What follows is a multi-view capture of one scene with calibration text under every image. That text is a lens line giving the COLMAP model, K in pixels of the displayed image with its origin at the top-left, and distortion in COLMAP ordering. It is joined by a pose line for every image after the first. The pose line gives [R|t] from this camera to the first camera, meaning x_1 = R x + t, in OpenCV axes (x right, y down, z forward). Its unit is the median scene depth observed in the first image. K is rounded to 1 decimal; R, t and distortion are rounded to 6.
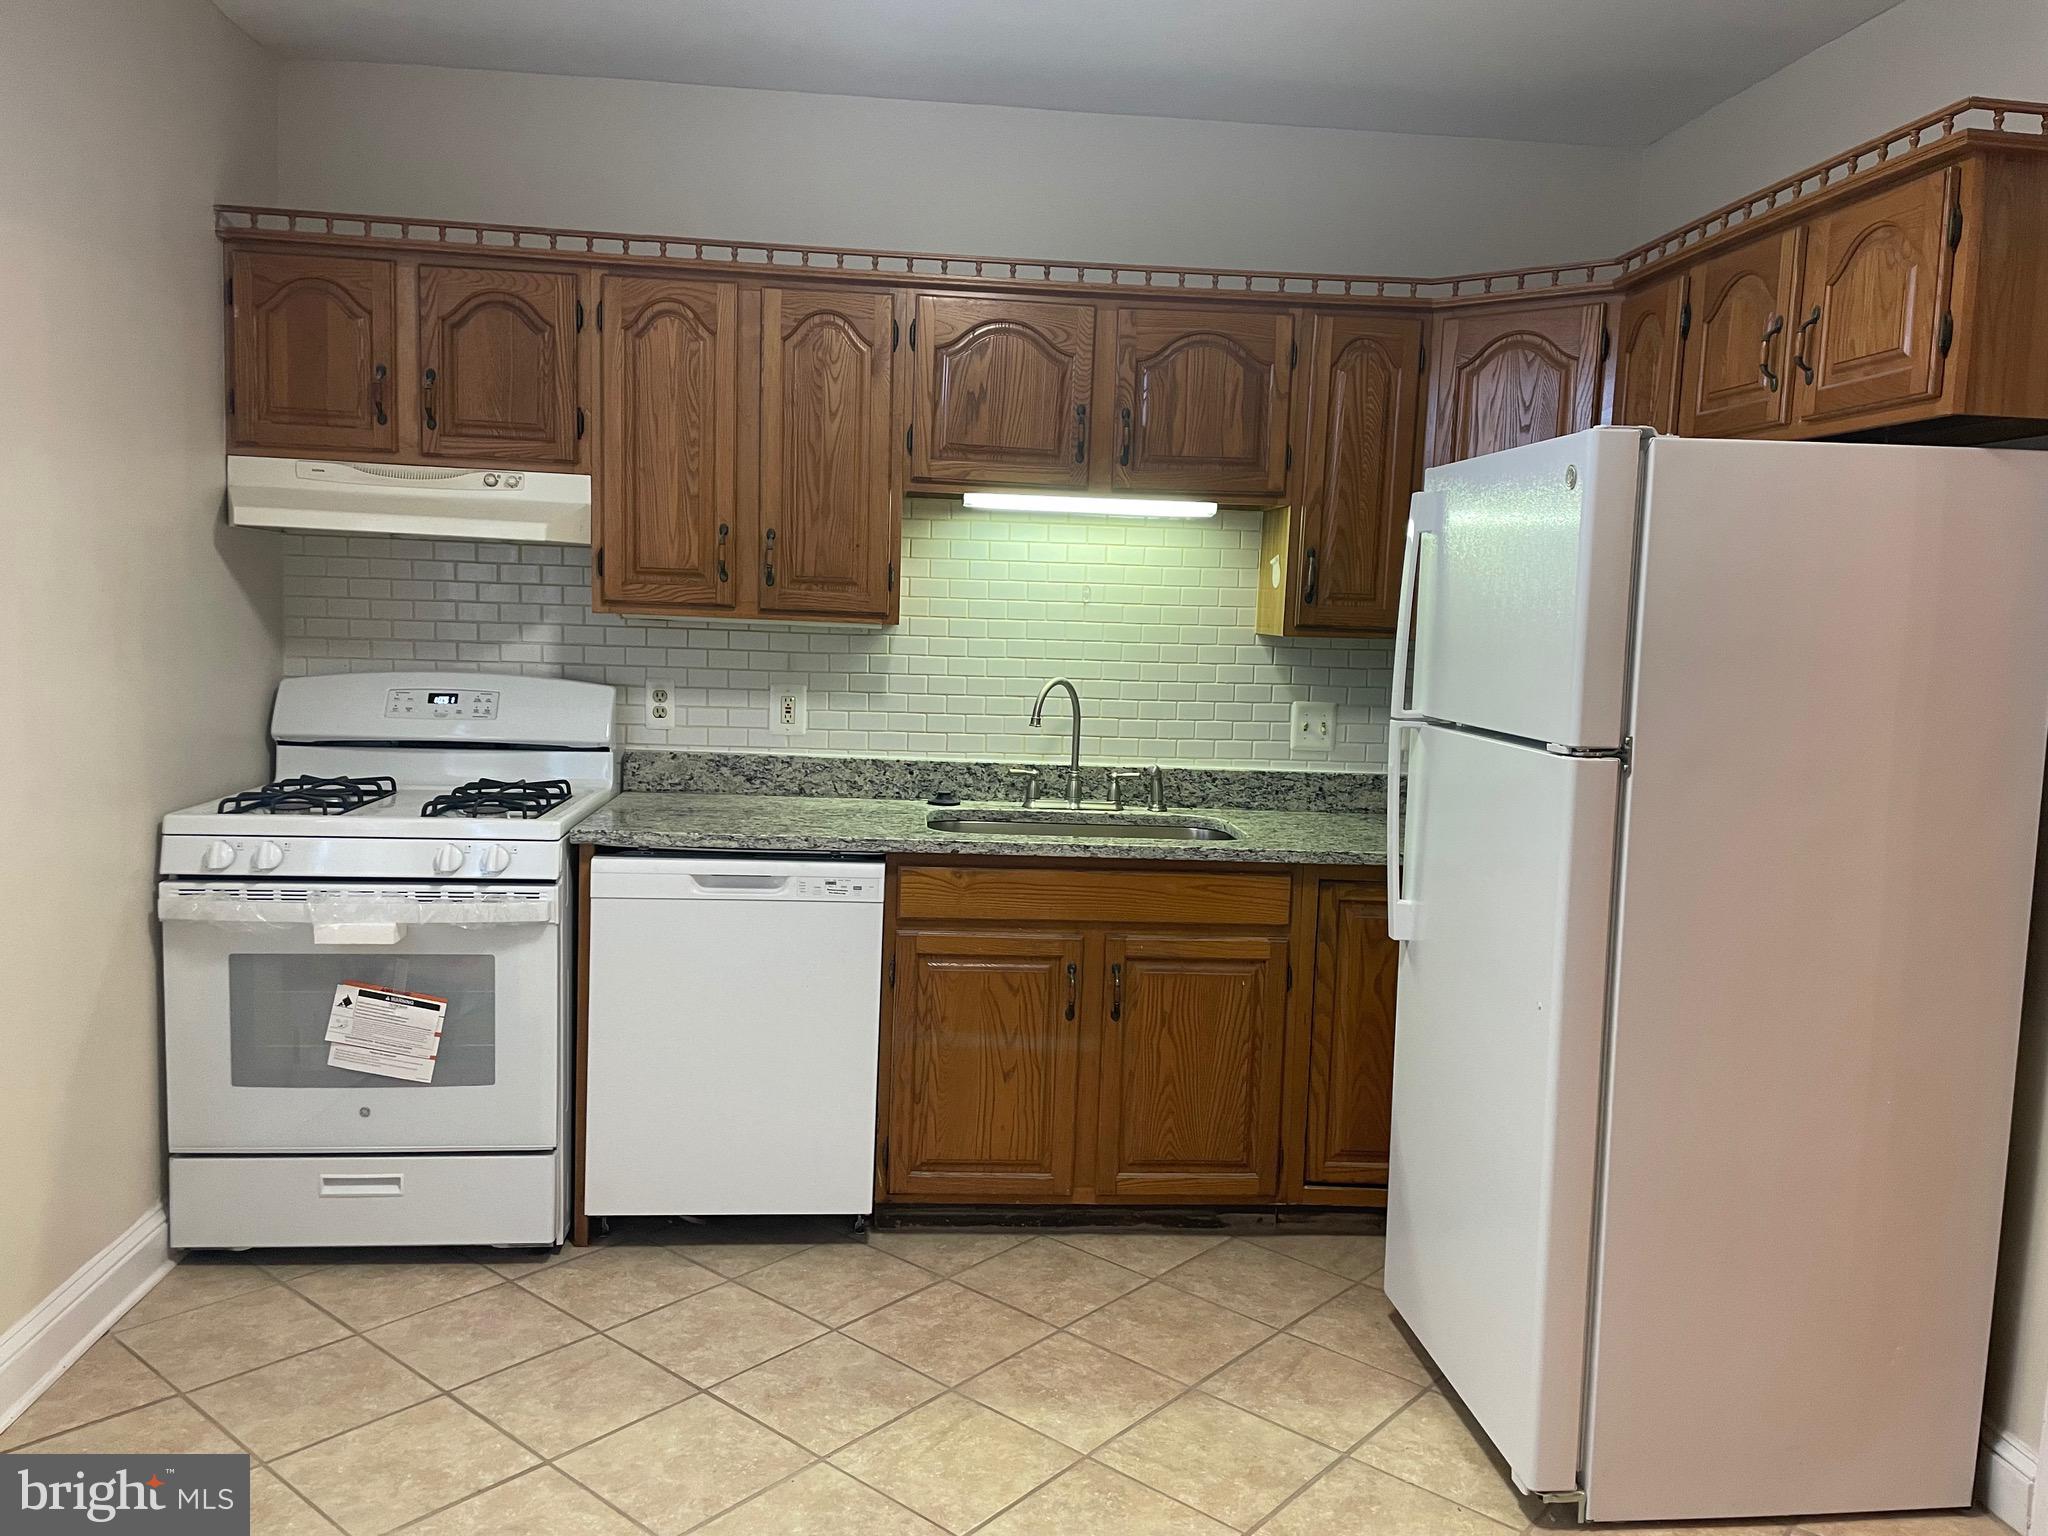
lens RADIAL K [[1575.4, 0, 1021.8], [0, 1575.4, 758.8], [0, 0, 1]] dist [0.108093, -0.141530]
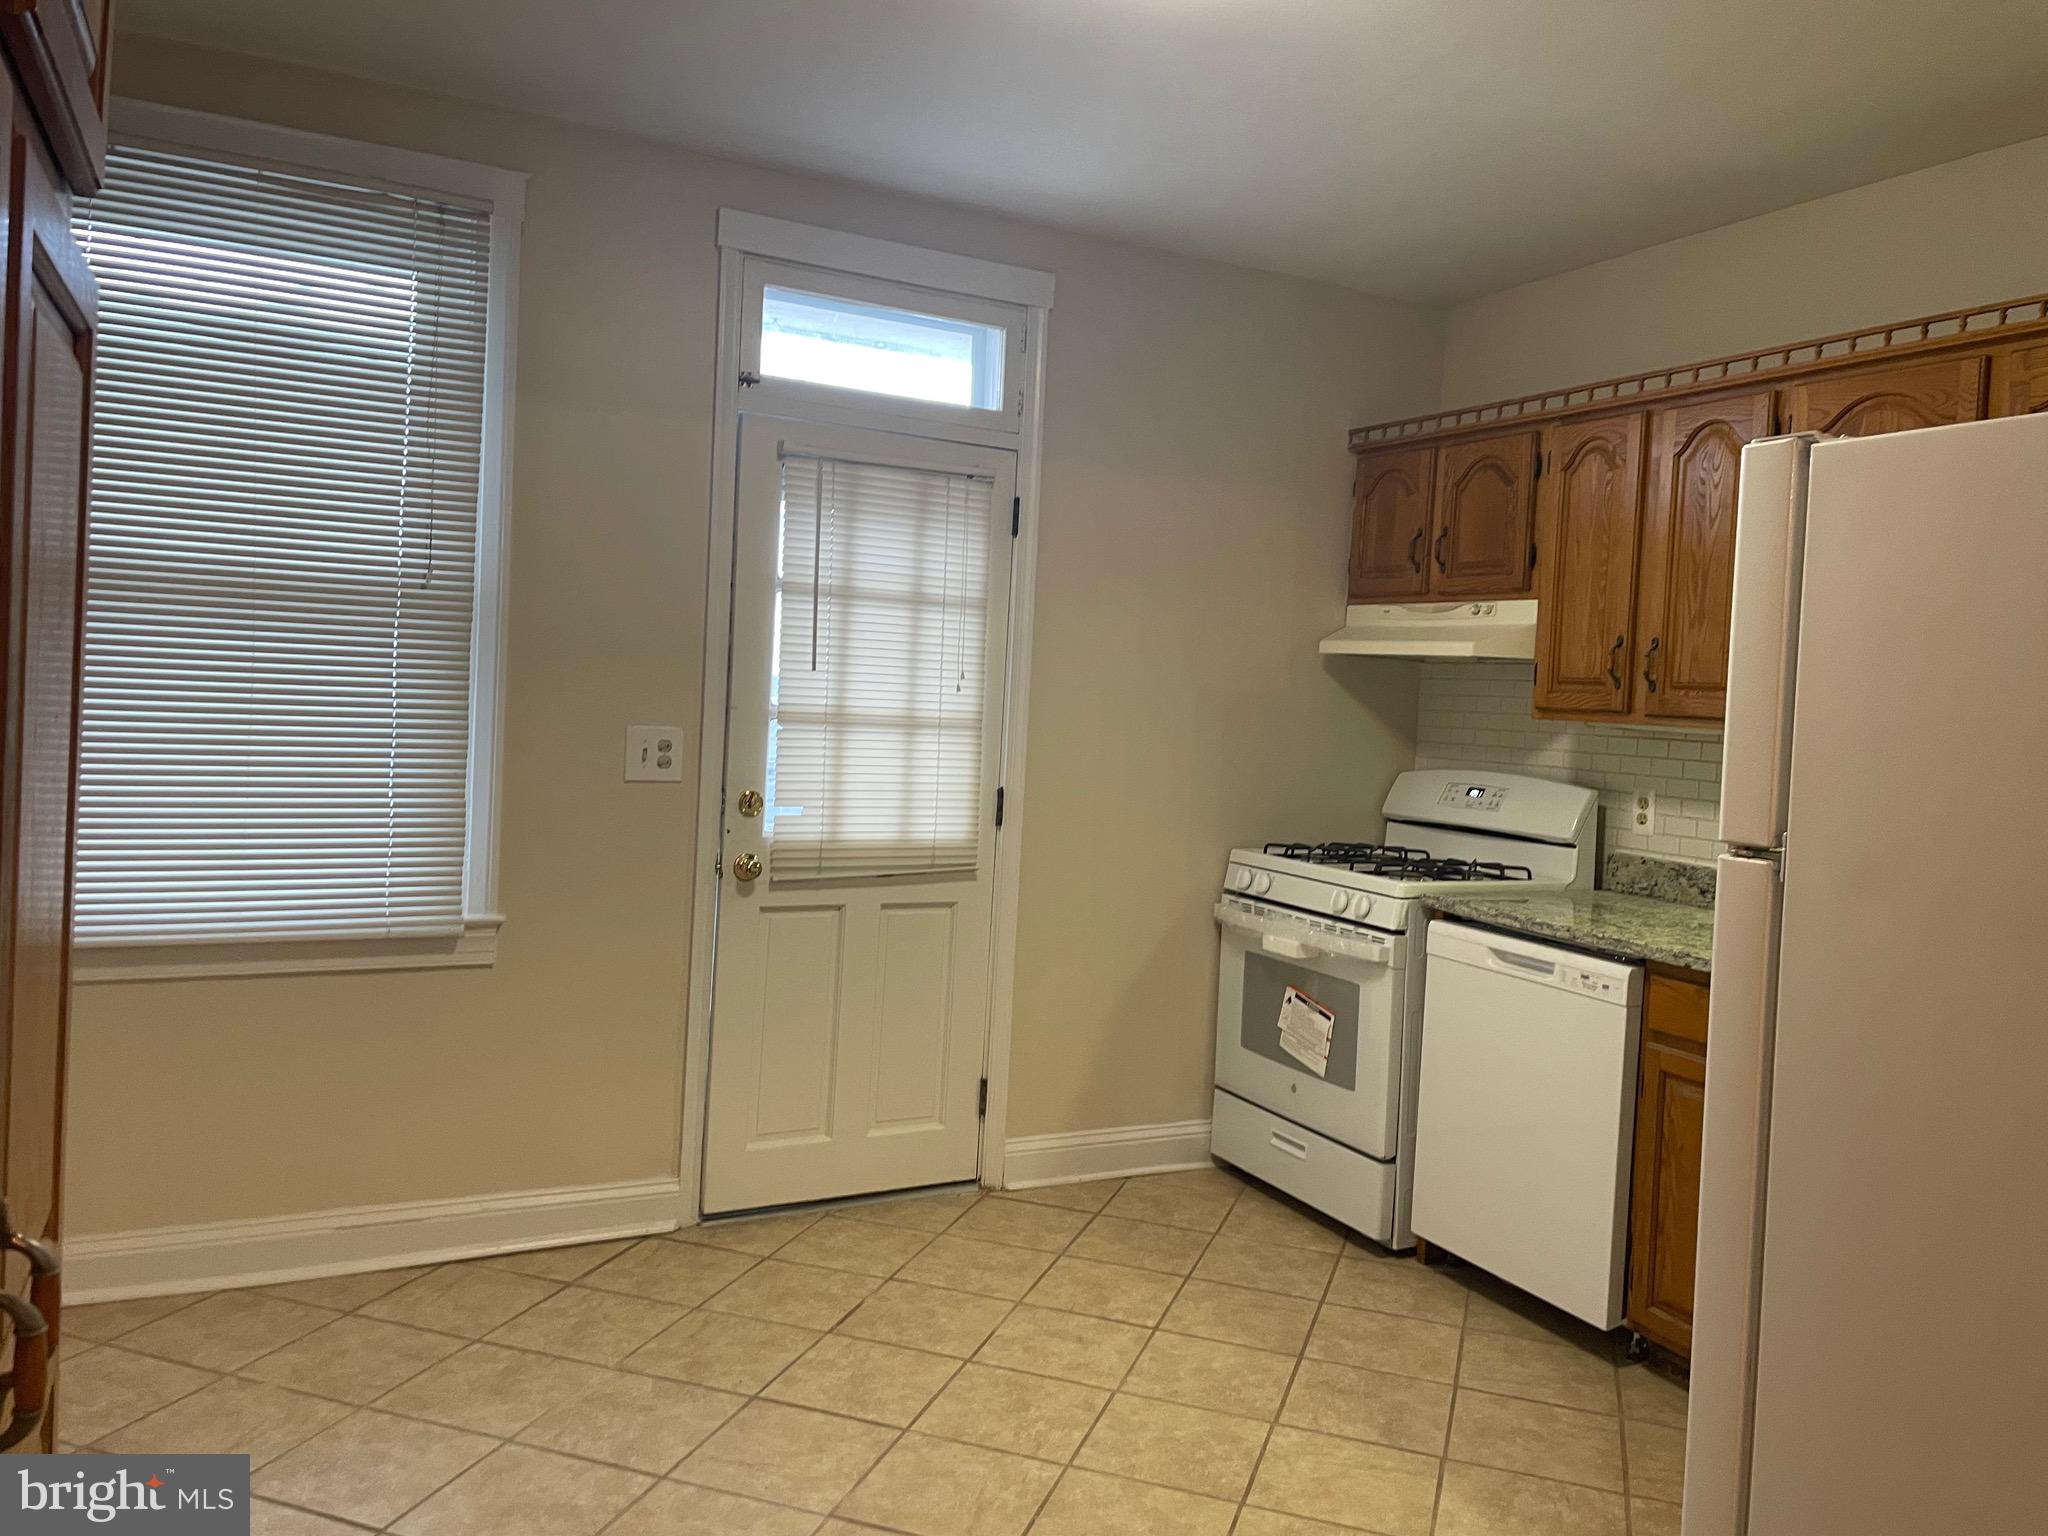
lens RADIAL K [[1558.1, 0, 1018.7], [0, 1558.1, 721.5], [0, 0, 1]] dist [0.105133, -0.122119]
pose [[0.358079, 0.003672, -0.933684, 0.690651], [-0.132492, 0.990073, -0.046918, 0.012069], [0.924243, 0.140506, 0.355011, 0.279942]]
